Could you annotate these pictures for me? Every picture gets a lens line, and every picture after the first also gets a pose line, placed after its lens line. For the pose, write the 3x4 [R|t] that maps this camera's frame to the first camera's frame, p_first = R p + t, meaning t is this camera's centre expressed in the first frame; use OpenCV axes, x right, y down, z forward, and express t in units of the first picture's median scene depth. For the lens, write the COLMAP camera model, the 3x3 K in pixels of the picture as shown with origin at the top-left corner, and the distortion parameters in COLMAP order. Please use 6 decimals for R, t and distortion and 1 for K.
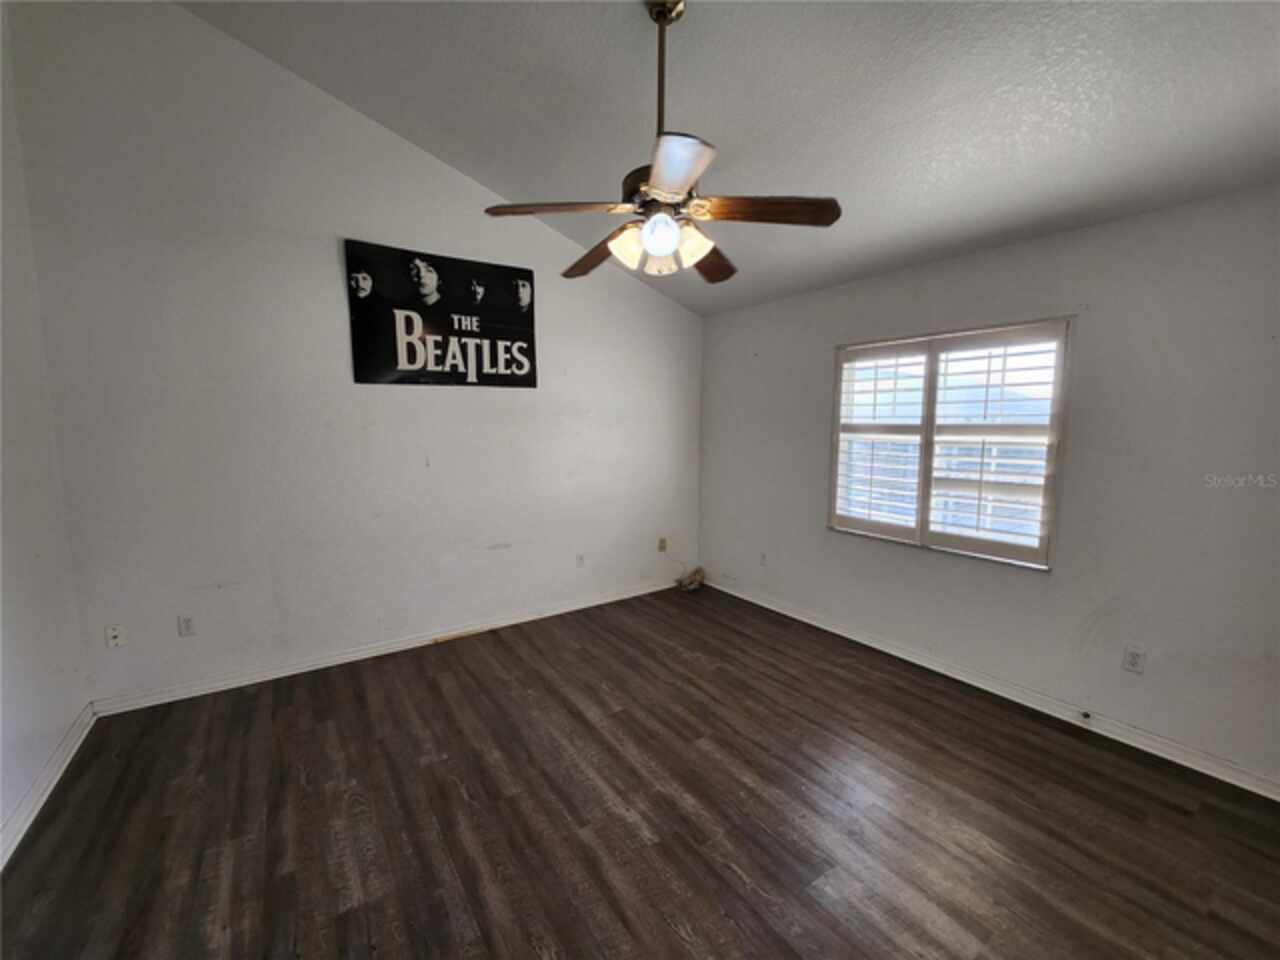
lens RADIAL K [[515.8, 0, 640.4], [0, 515.8, 478.9], [0, 0, 1]] dist [-0.004197, -0.000377]
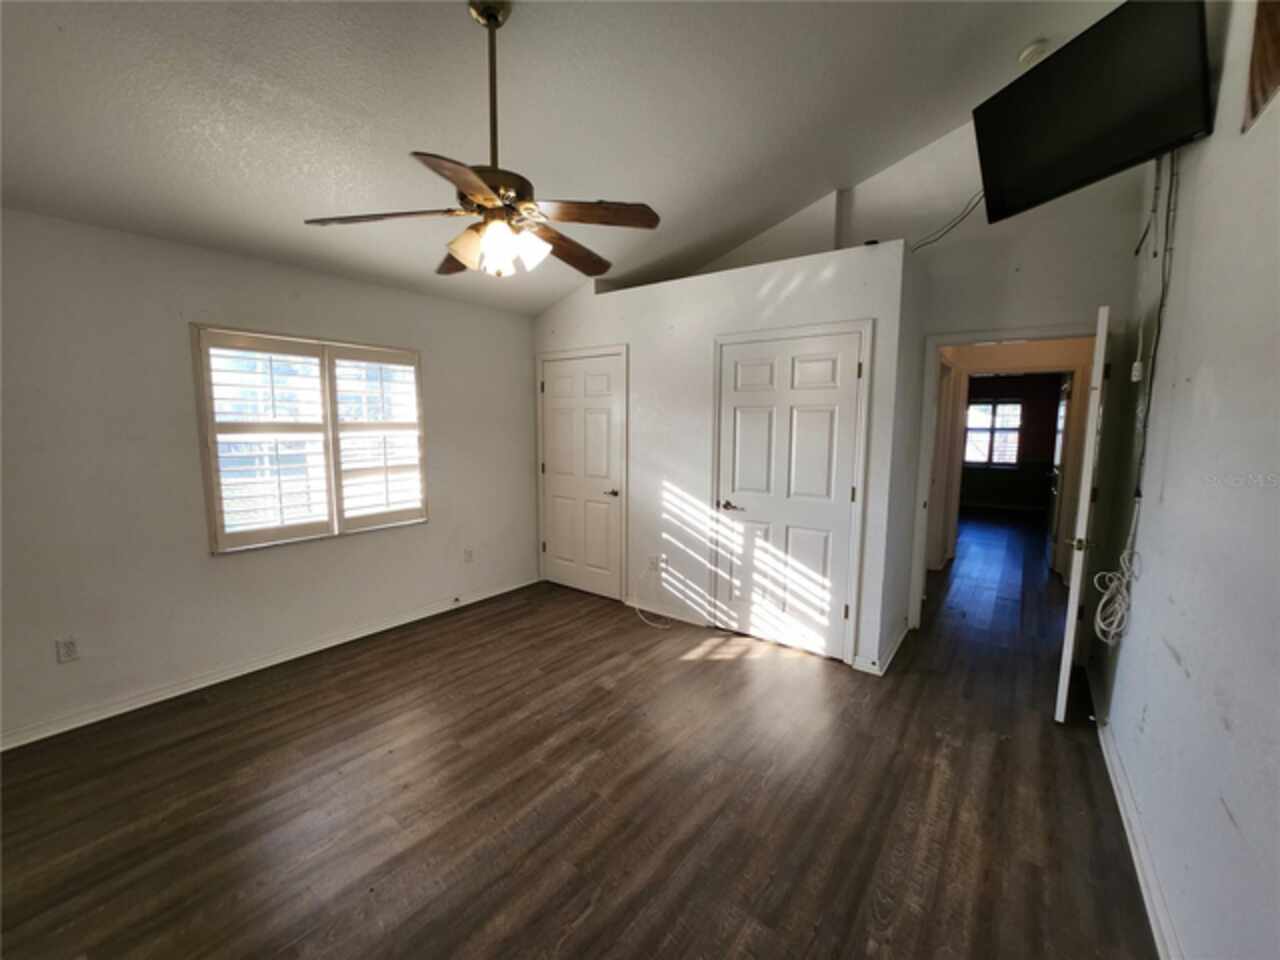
lens RADIAL K [[515.8, 0, 644.5], [0, 515.8, 477.1], [0, 0, 1]] dist [-0.004197, -0.000377]
pose [[-0.310804, -0.100709, 0.945124, -0.800947], [0.101452, 0.985175, 0.138339, -0.088336], [-0.945044, 0.138881, -0.295979, 0.830792]]
